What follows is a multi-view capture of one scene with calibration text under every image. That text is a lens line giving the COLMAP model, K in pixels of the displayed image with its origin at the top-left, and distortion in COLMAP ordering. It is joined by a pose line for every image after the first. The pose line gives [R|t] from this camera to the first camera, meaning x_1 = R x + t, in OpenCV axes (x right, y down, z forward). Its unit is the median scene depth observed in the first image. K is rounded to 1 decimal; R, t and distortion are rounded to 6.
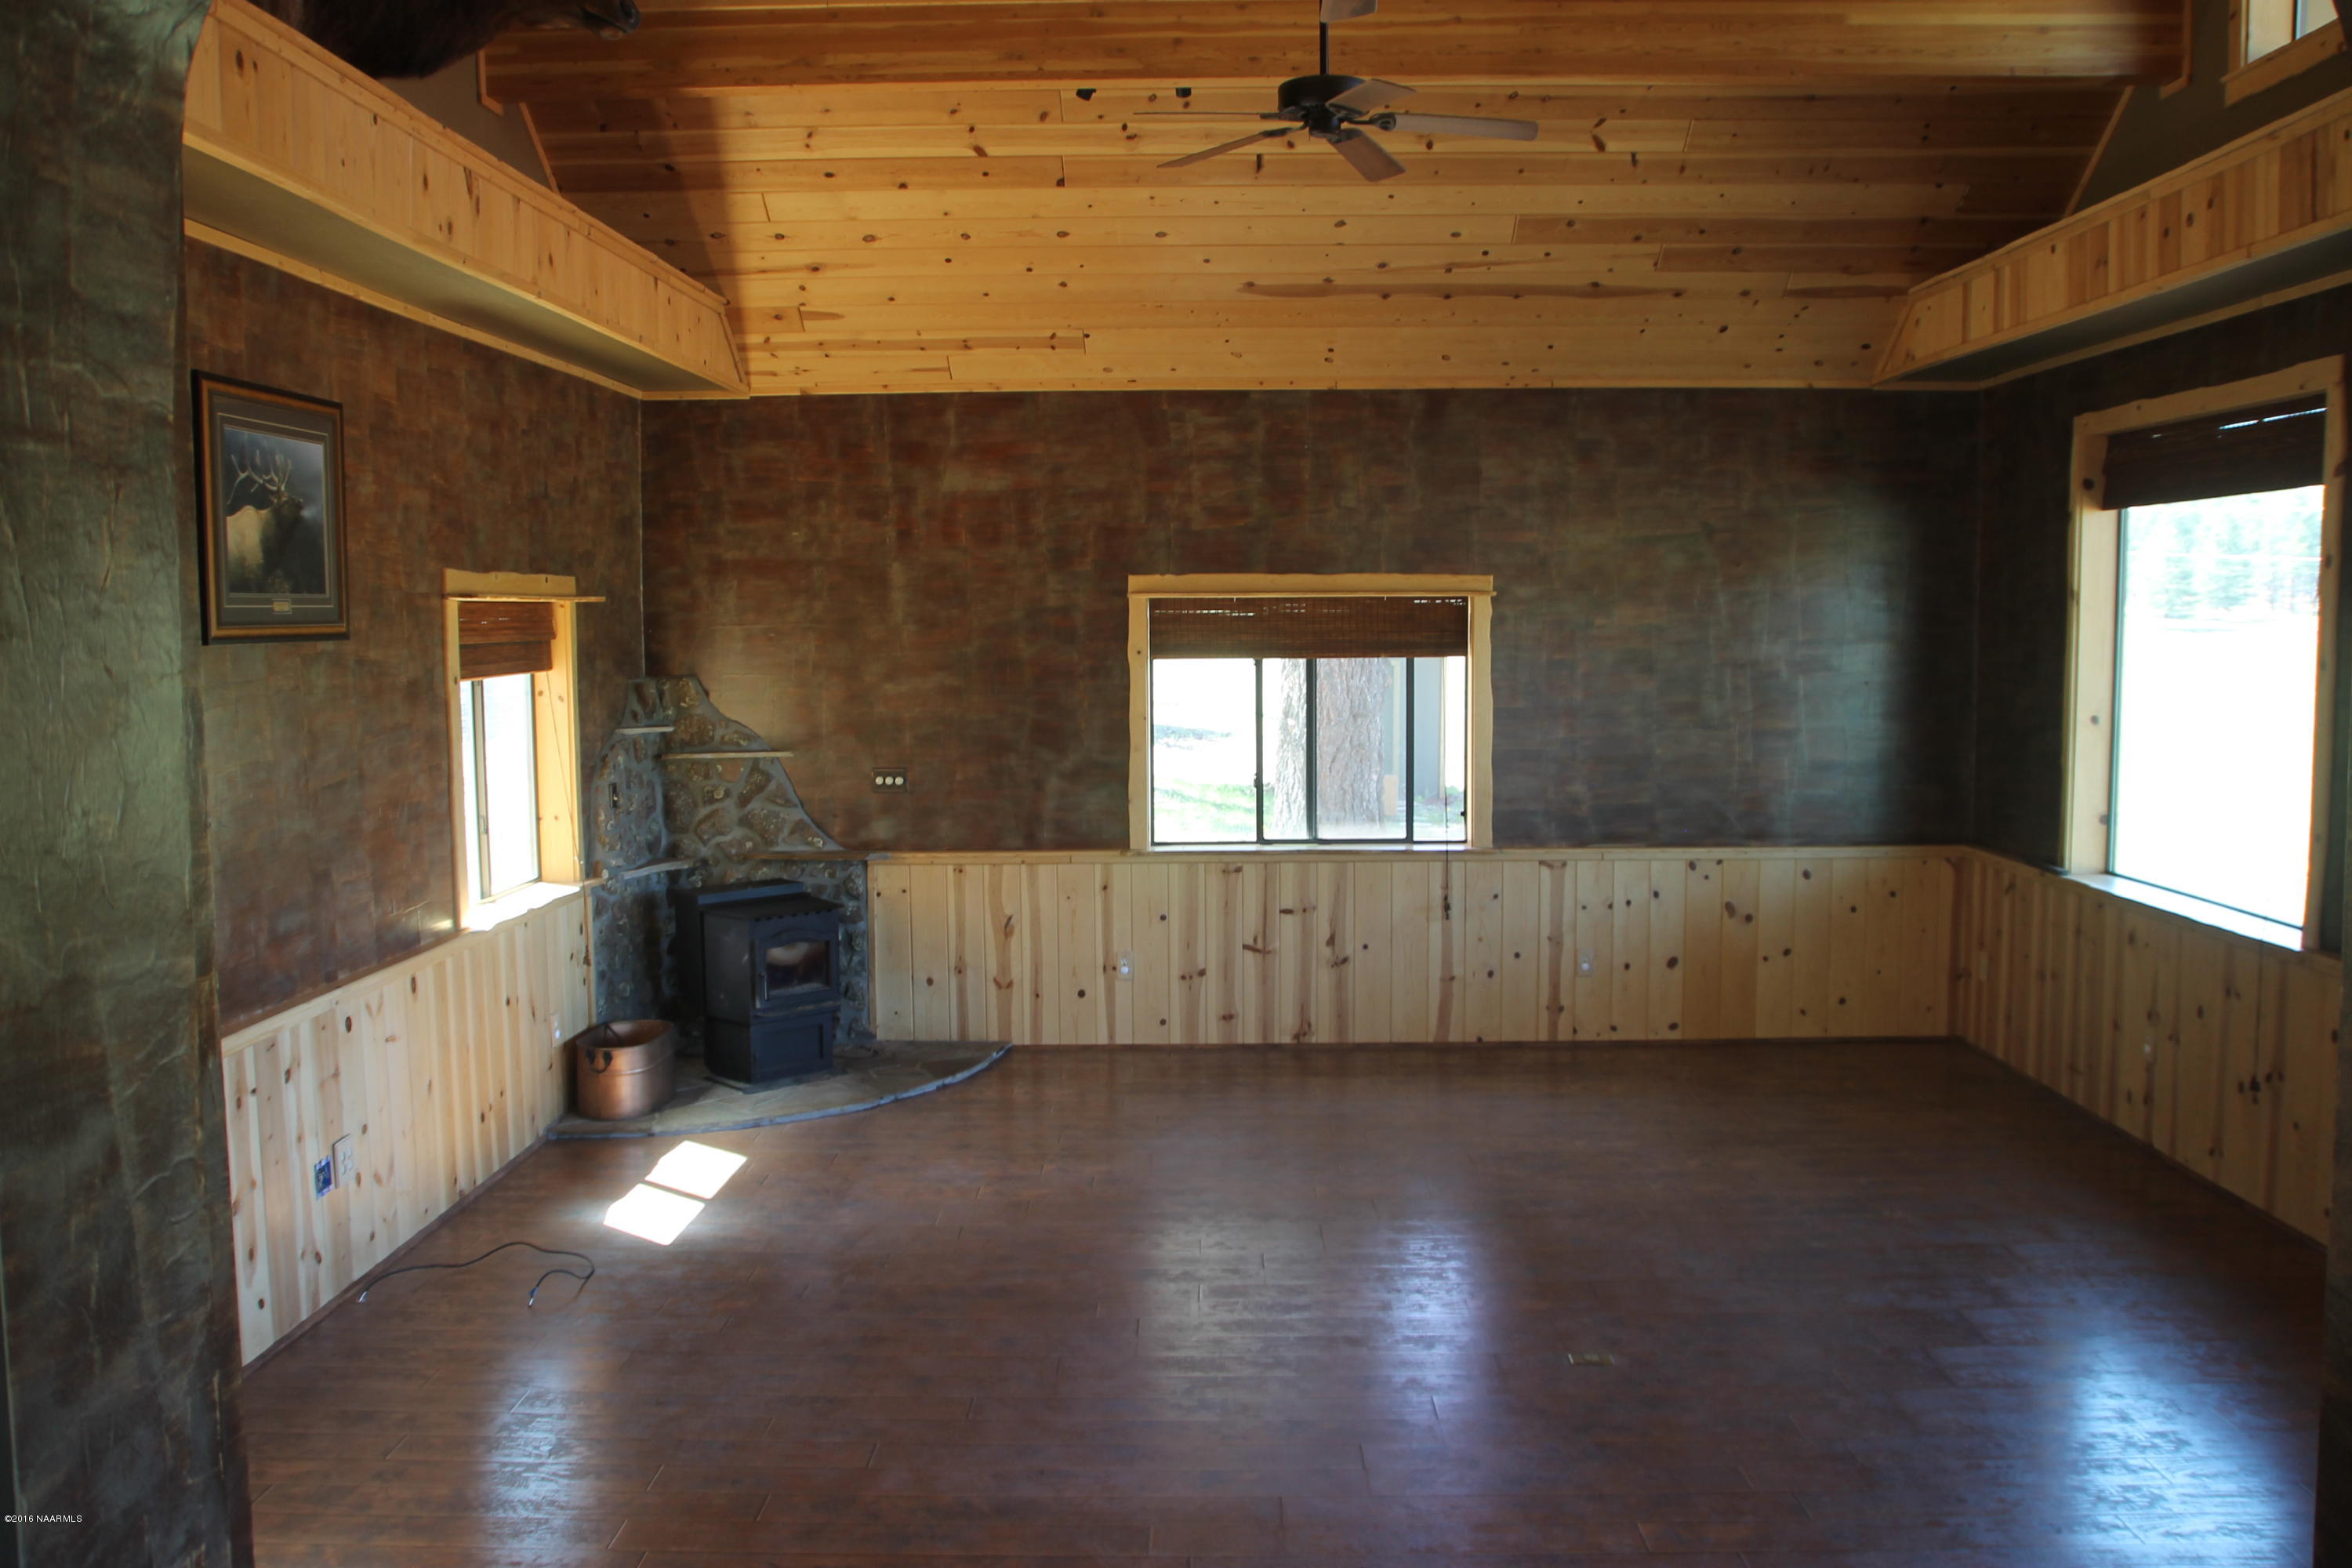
lens RADIAL K [[1977.5, 0, 1182.8], [0, 1977.5, 799.3], [0, 0, 1]] dist [-0.138290, 0.133058]
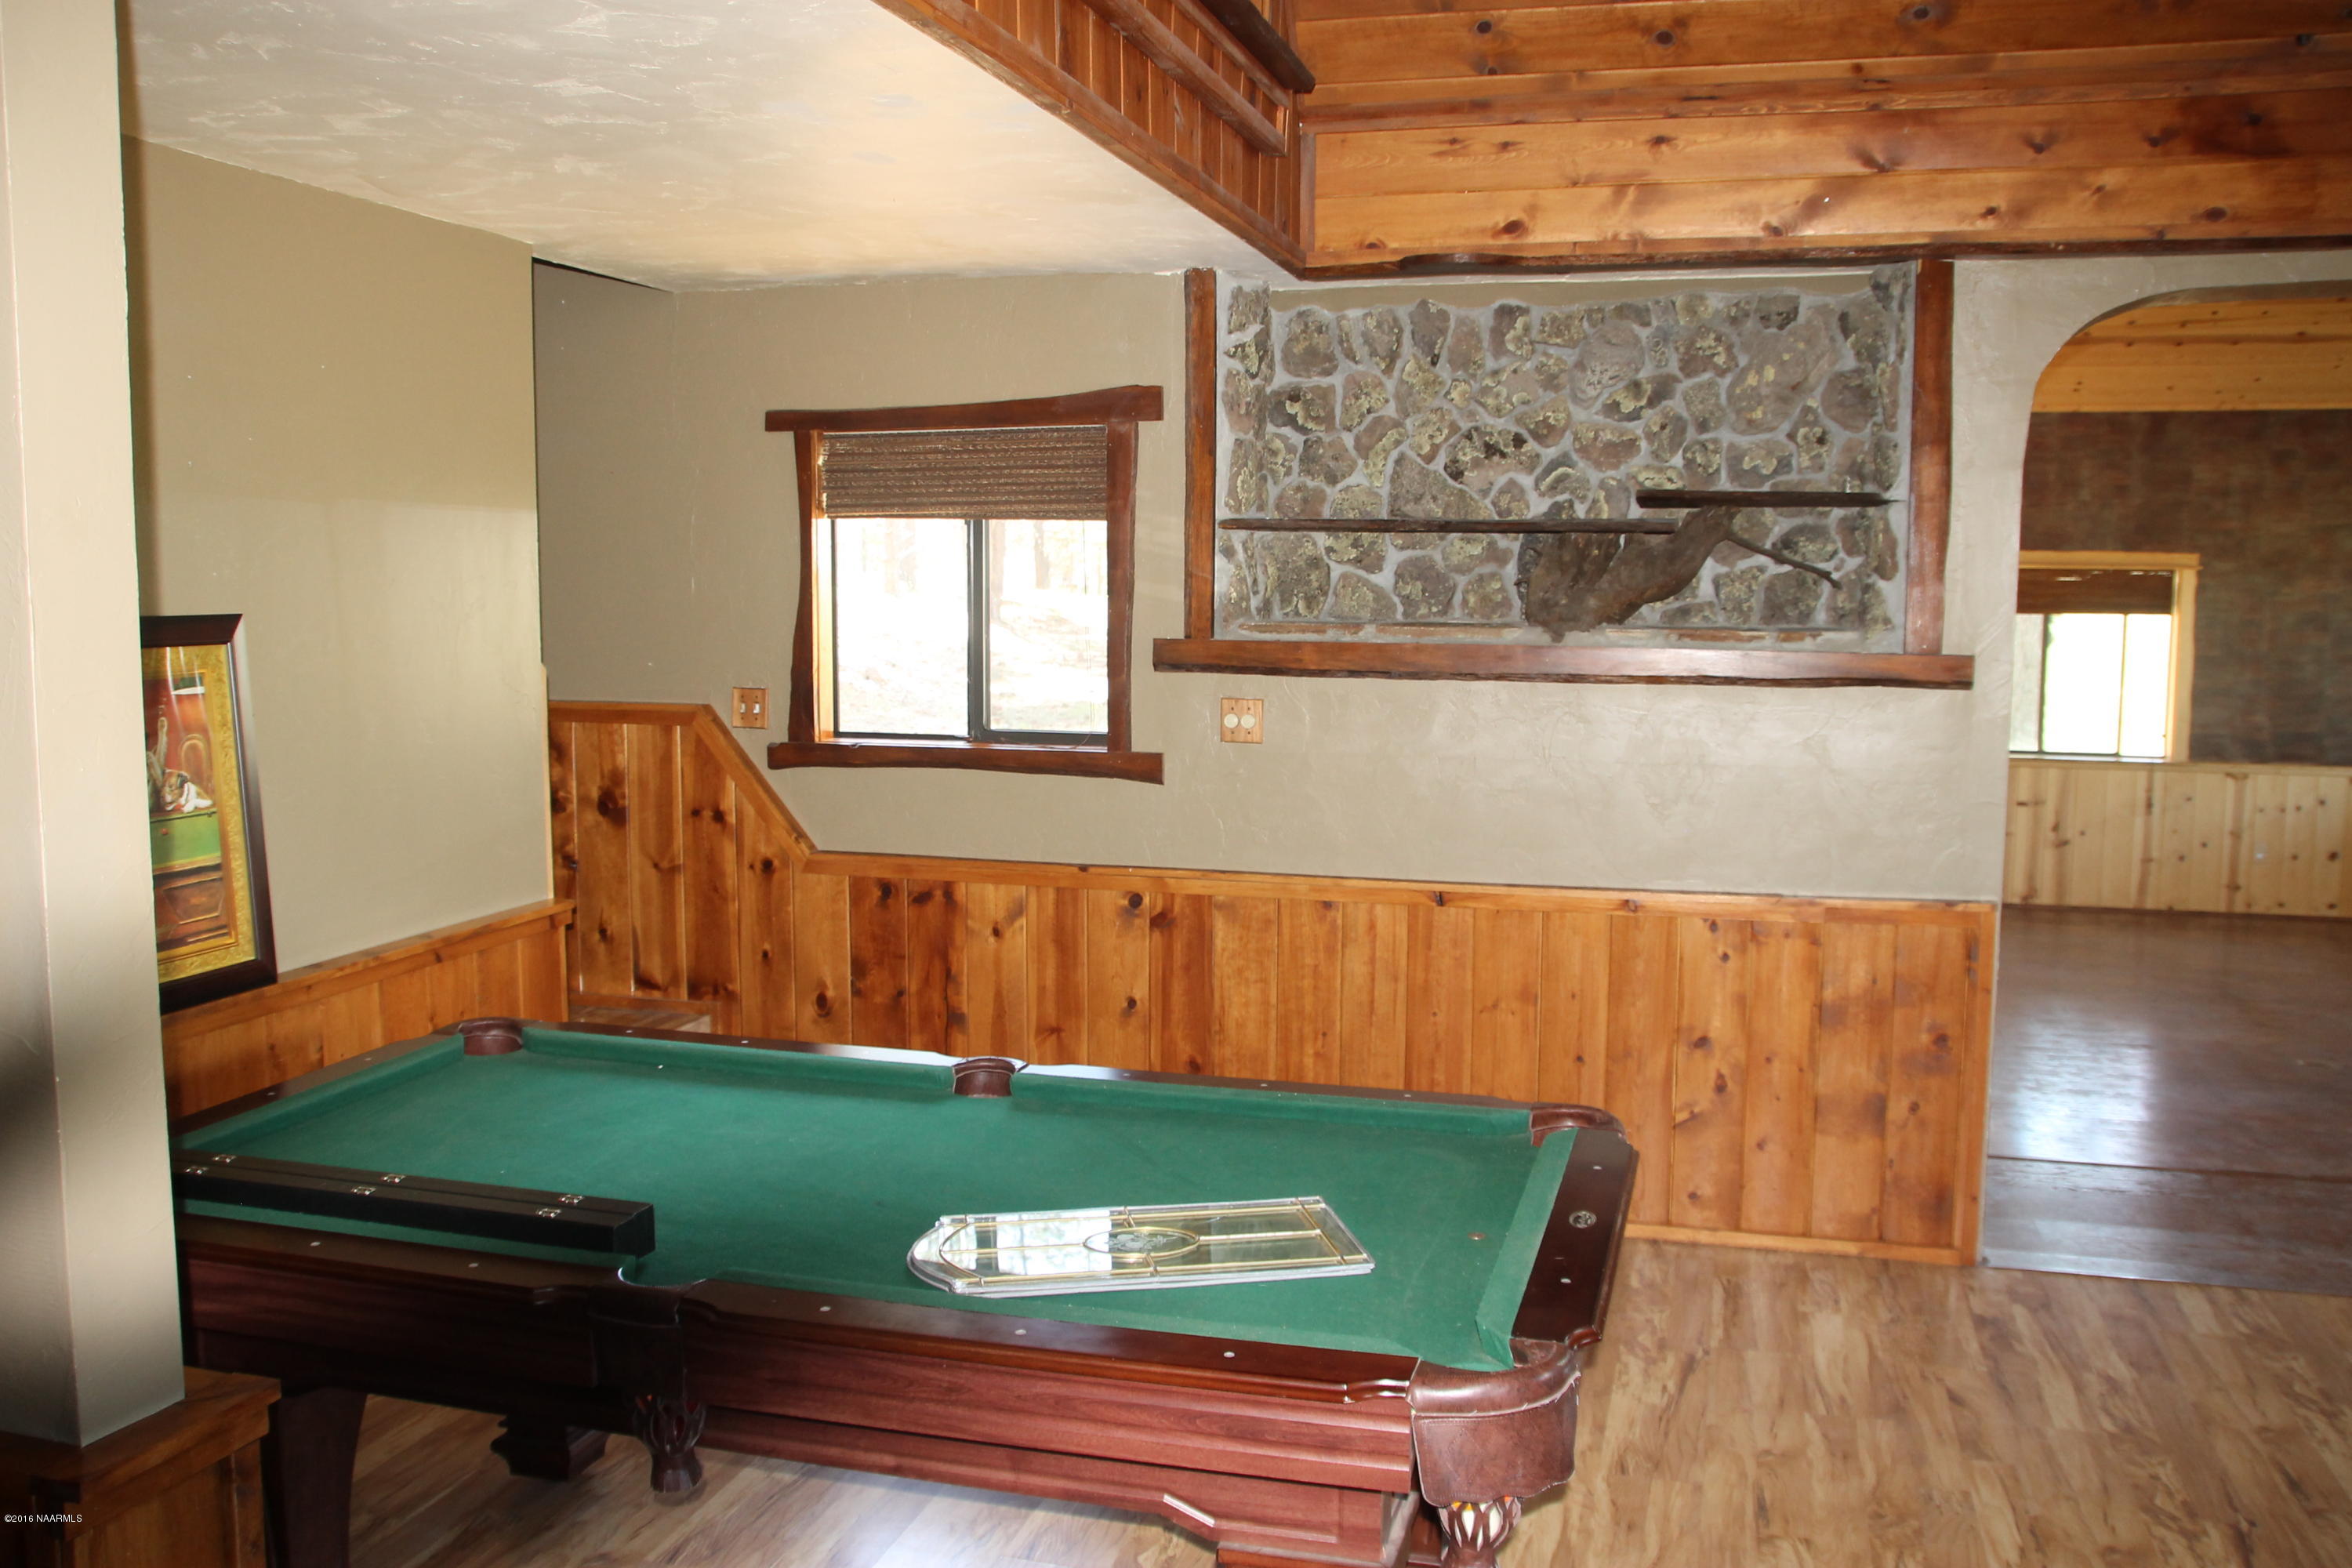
lens RADIAL K [[1977.5, 0, 1182.2], [0, 1977.5, 798.3], [0, 0, 1]] dist [-0.138290, 0.133058]
pose [[0.966577, 0.039532, -0.253311, -0.172275], [-0.034548, 0.999113, 0.024096, 0.042961], [0.254039, -0.014539, 0.967085, -0.426824]]
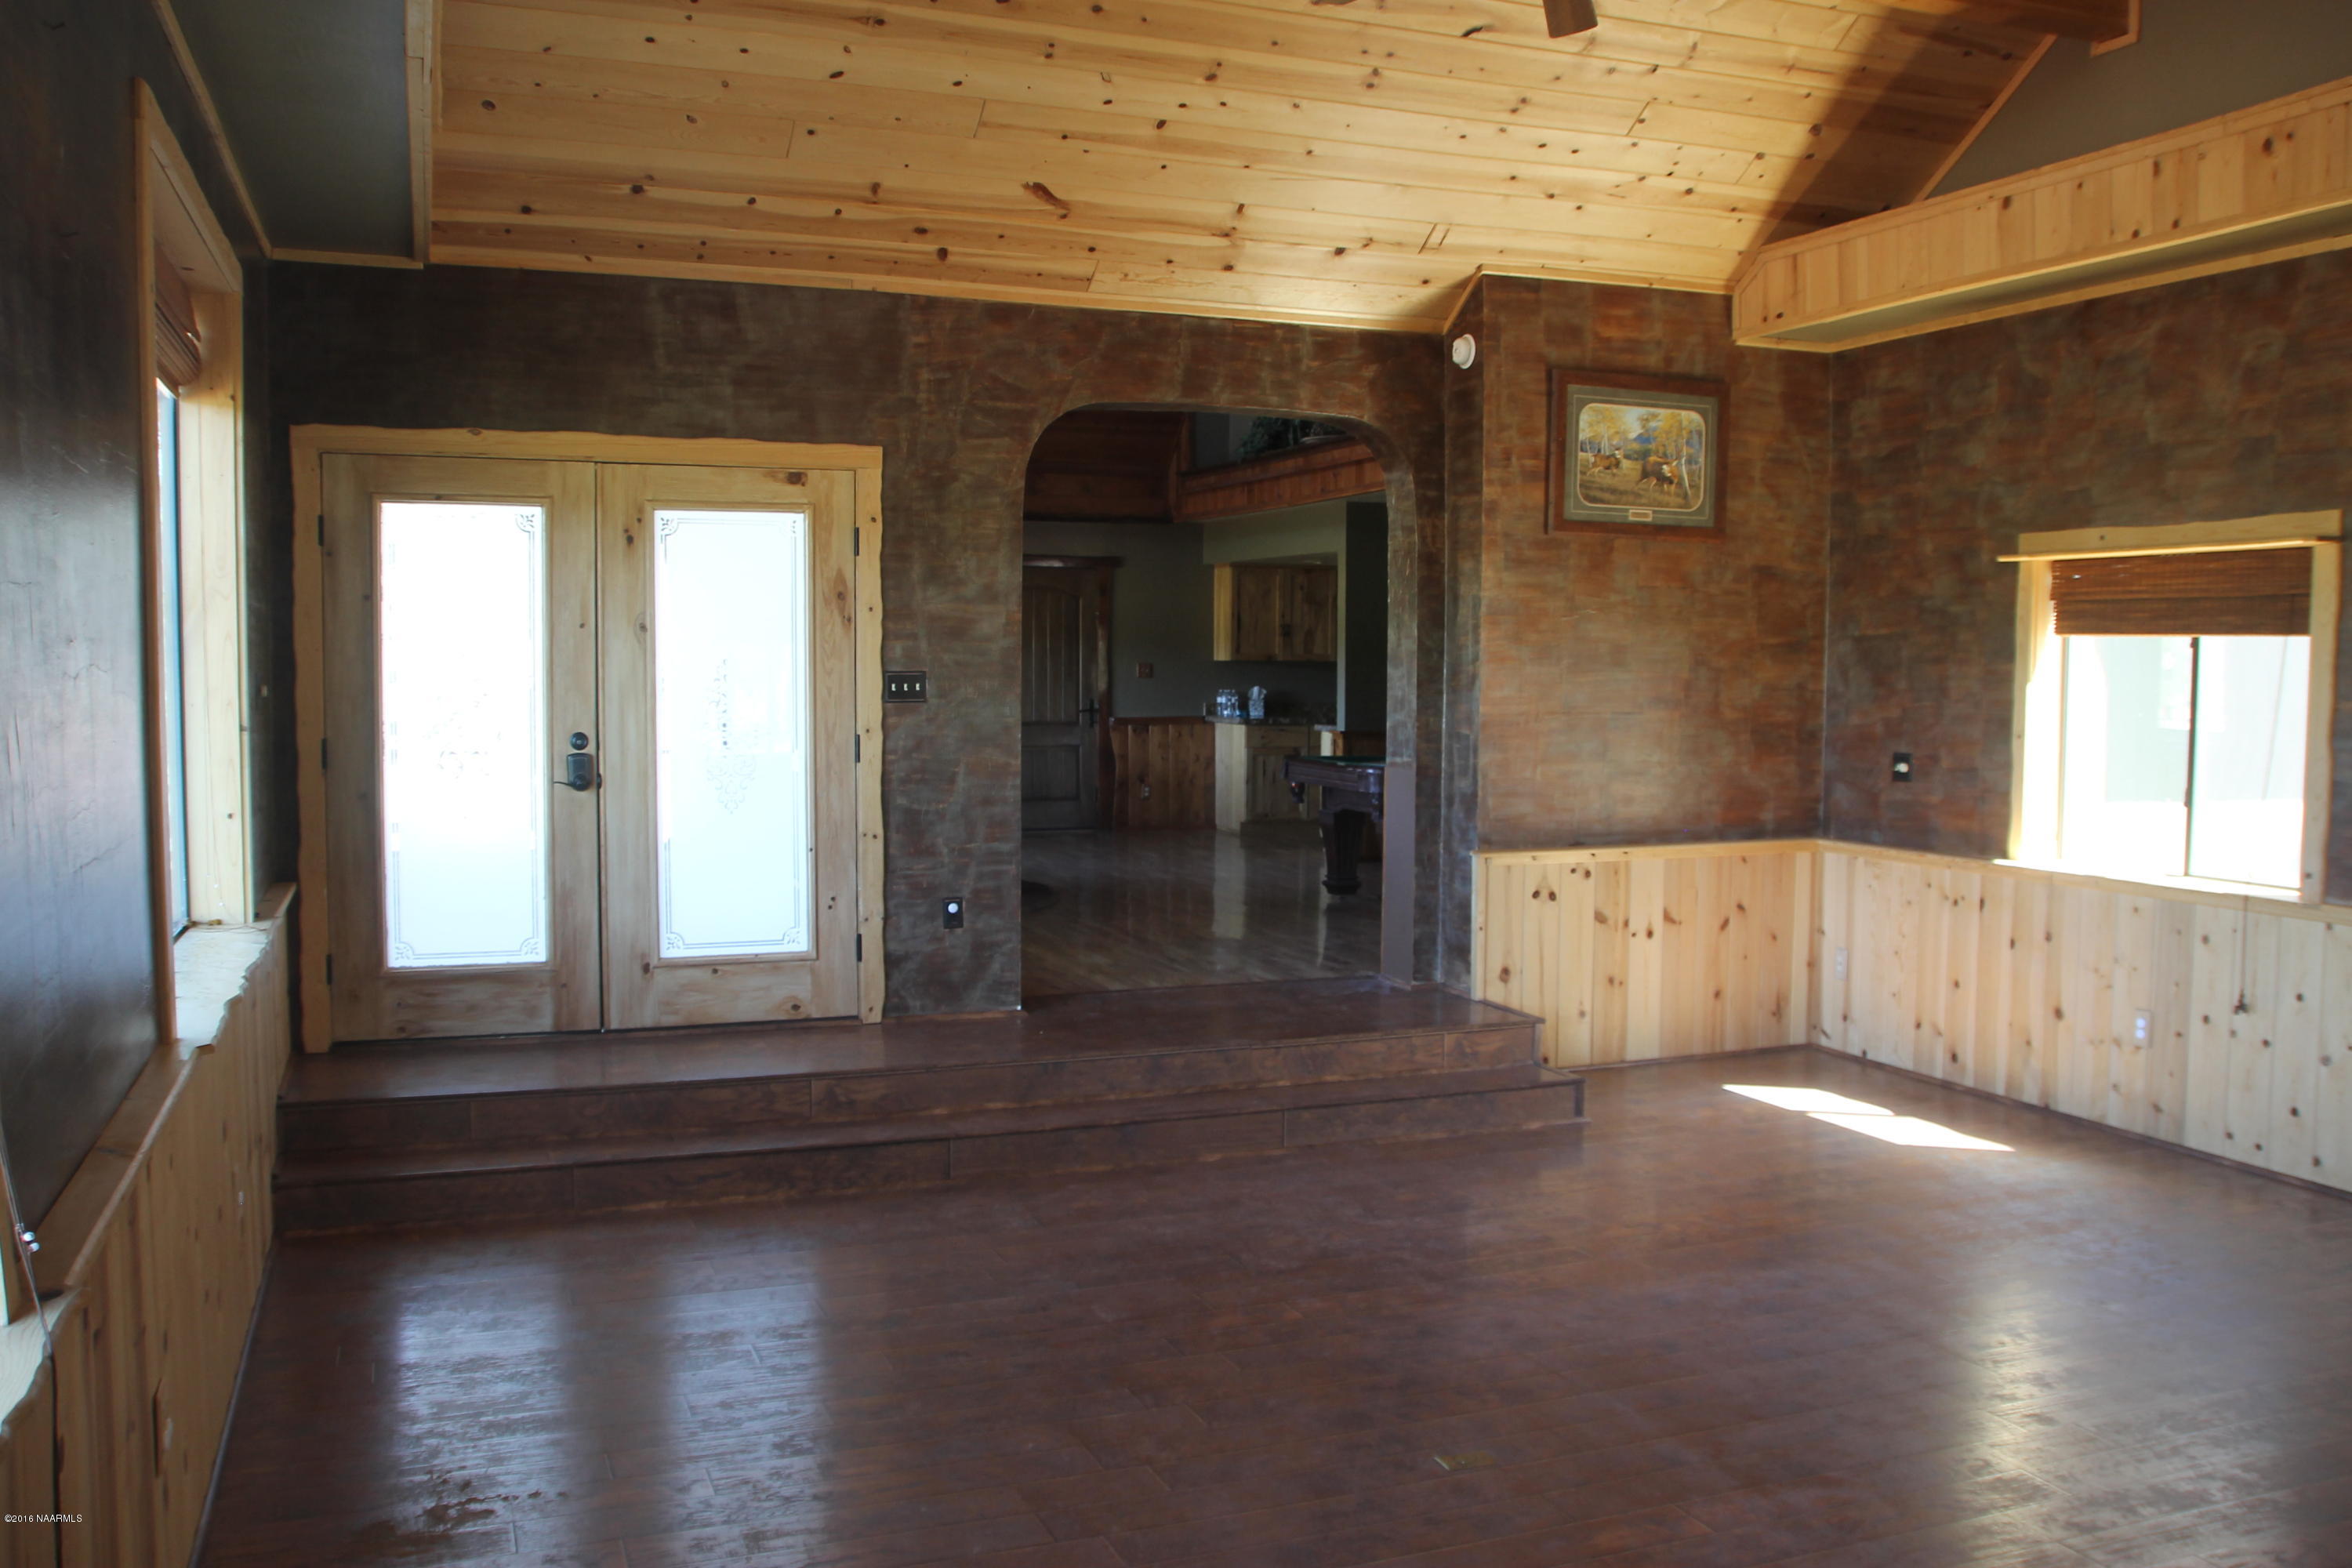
lens RADIAL K [[1977.5, 0, 1172.5], [0, 1977.5, 786.3], [0, 0, 1]] dist [-0.138290, 0.133058]
pose [[-0.925994, 0.026039, -0.376640, 0.366000], [-0.033629, 0.987964, 0.150981, -0.056324], [0.376038, 0.152474, -0.913973, 0.984060]]
